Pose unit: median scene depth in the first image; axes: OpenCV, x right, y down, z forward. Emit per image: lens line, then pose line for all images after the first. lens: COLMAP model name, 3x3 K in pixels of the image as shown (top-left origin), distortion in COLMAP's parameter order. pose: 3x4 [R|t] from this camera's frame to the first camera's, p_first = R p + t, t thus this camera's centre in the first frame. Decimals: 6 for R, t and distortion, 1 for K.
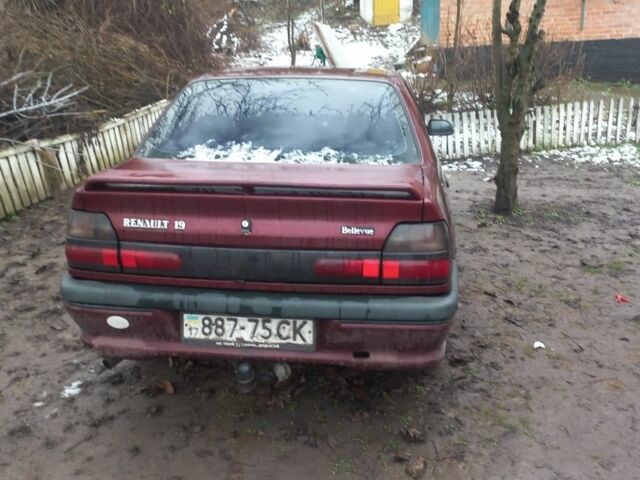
lens RADIAL K [[584.1, 0, 320.0], [0, 584.1, 240.0], [0, 0, 1]] dist [0.000844, 0.003923]
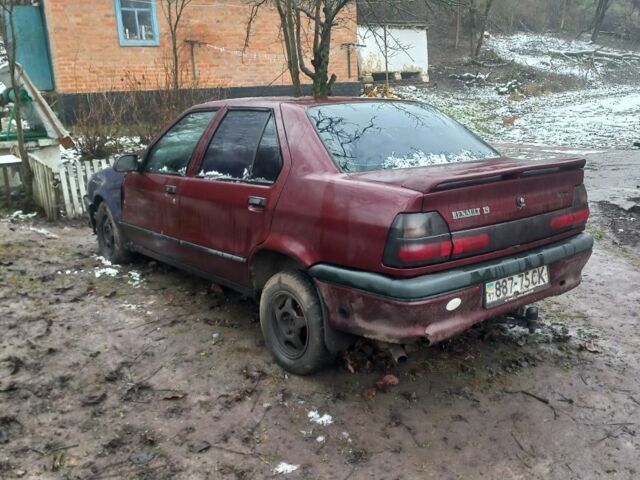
lens RADIAL K [[584.1, 0, 320.0], [0, 584.1, 240.0], [0, 0, 1]] dist [0.000844, 0.003923]
pose [[0.724783, -0.167935, 0.668197, -1.297620], [0.222742, 0.974872, 0.003406, -0.044998], [-0.651978, 0.146367, 0.743977, 0.303436]]
